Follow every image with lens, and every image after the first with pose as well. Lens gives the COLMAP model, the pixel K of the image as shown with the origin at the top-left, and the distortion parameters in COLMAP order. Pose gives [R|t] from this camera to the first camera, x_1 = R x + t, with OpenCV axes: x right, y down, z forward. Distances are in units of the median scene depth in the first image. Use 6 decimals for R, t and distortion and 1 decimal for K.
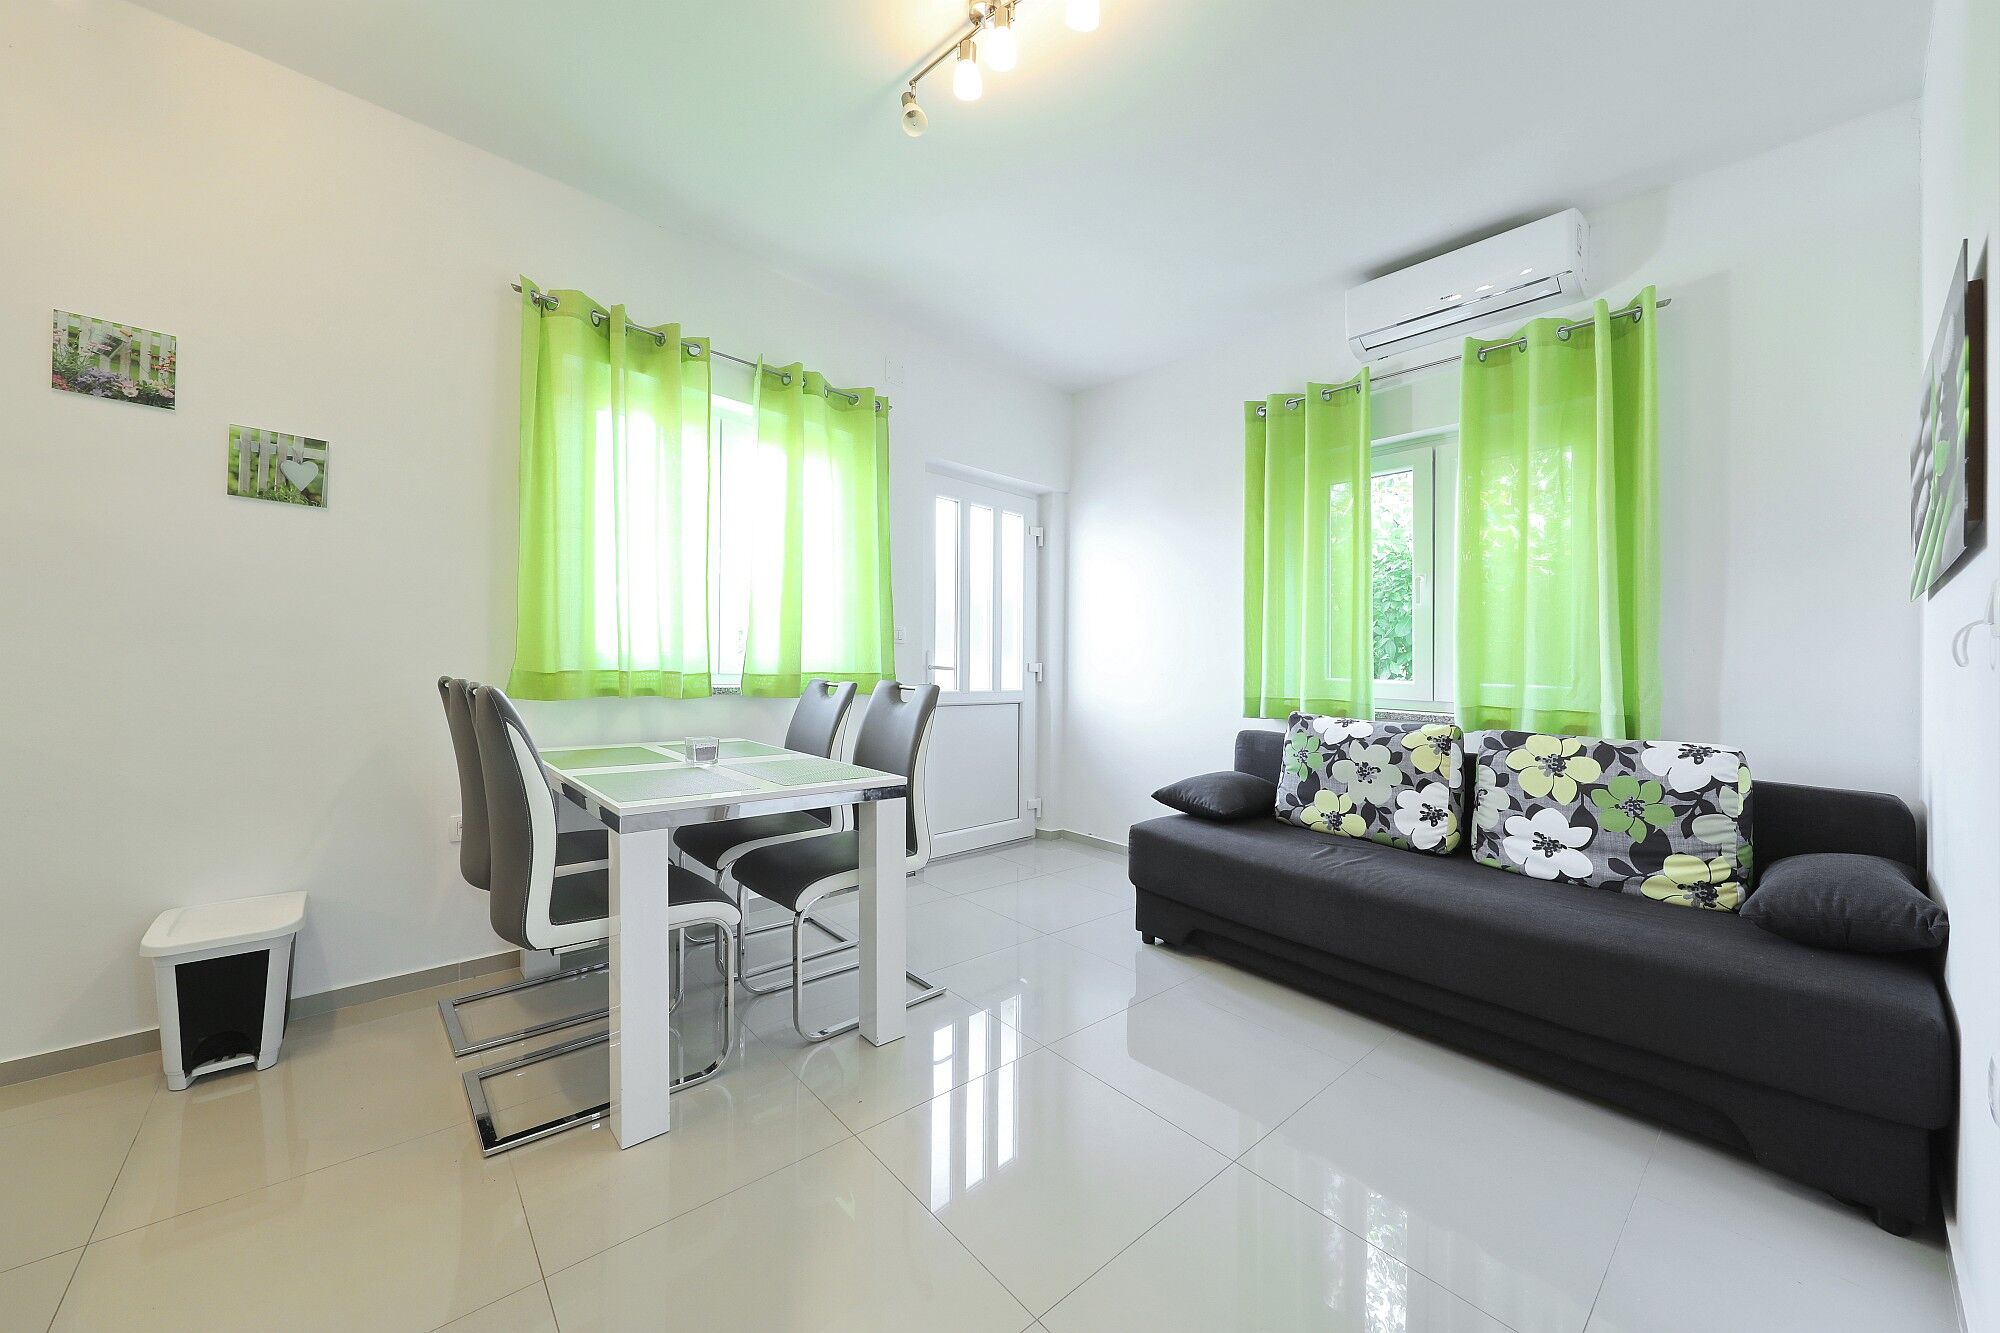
lens RADIAL K [[739.7, 0, 1015.6], [0, 739.7, 670.8], [0, 0, 1]] dist [0.001730, 0.000183]
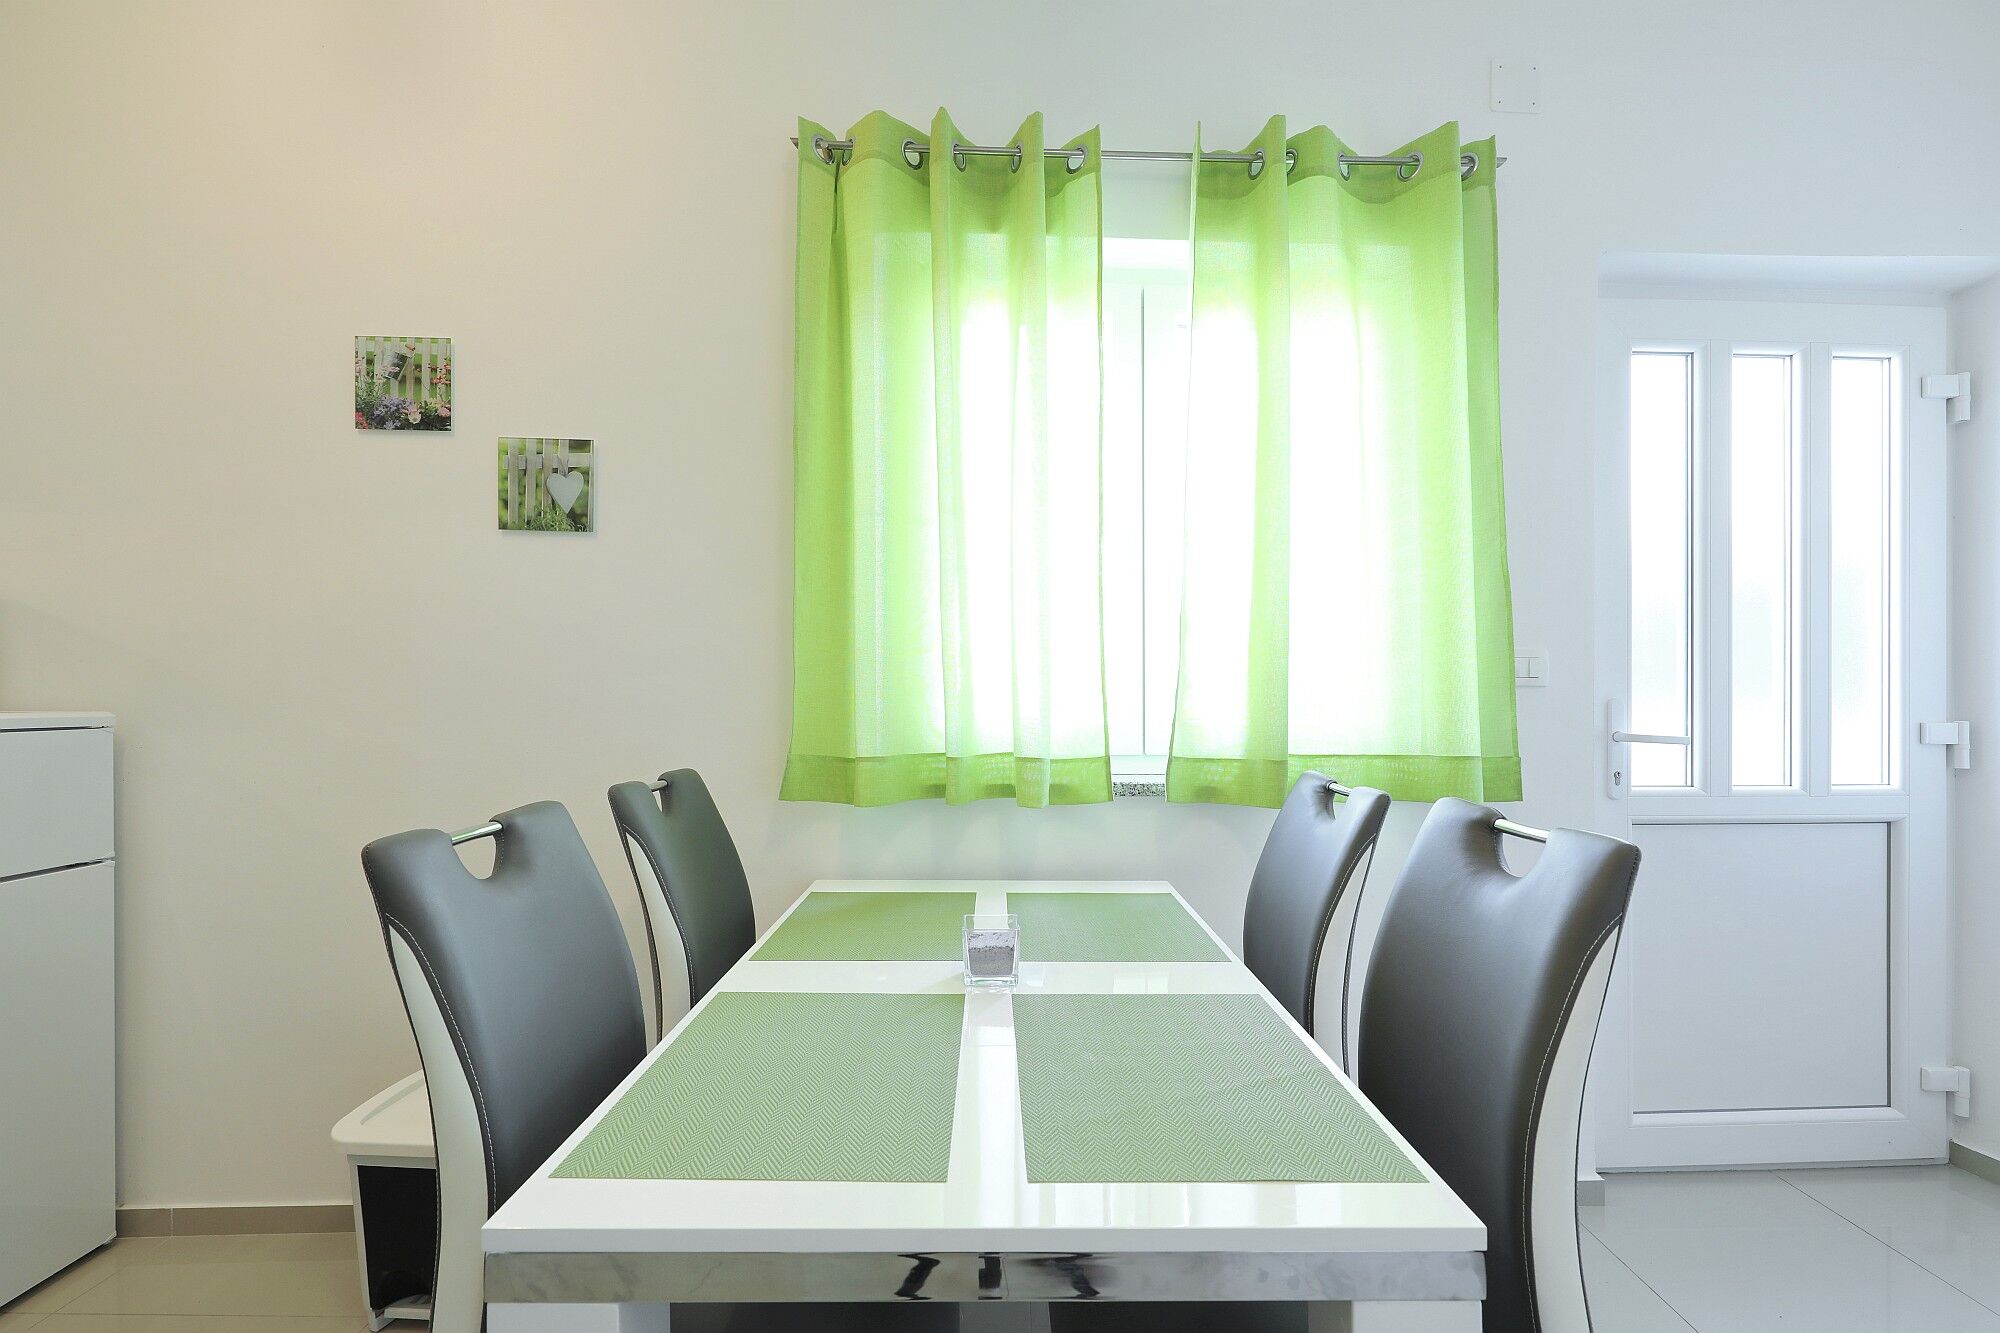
lens RADIAL K [[837.3, 0, 1021.2], [0, 837.3, 709.7], [0, 0, 1]] dist [0.004159, -0.000785]
pose [[0.736480, -0.006513, -0.676428, -0.051018], [0.008486, 0.999964, -0.000390, -0.032282], [0.676406, -0.005453, 0.736509, 0.524311]]
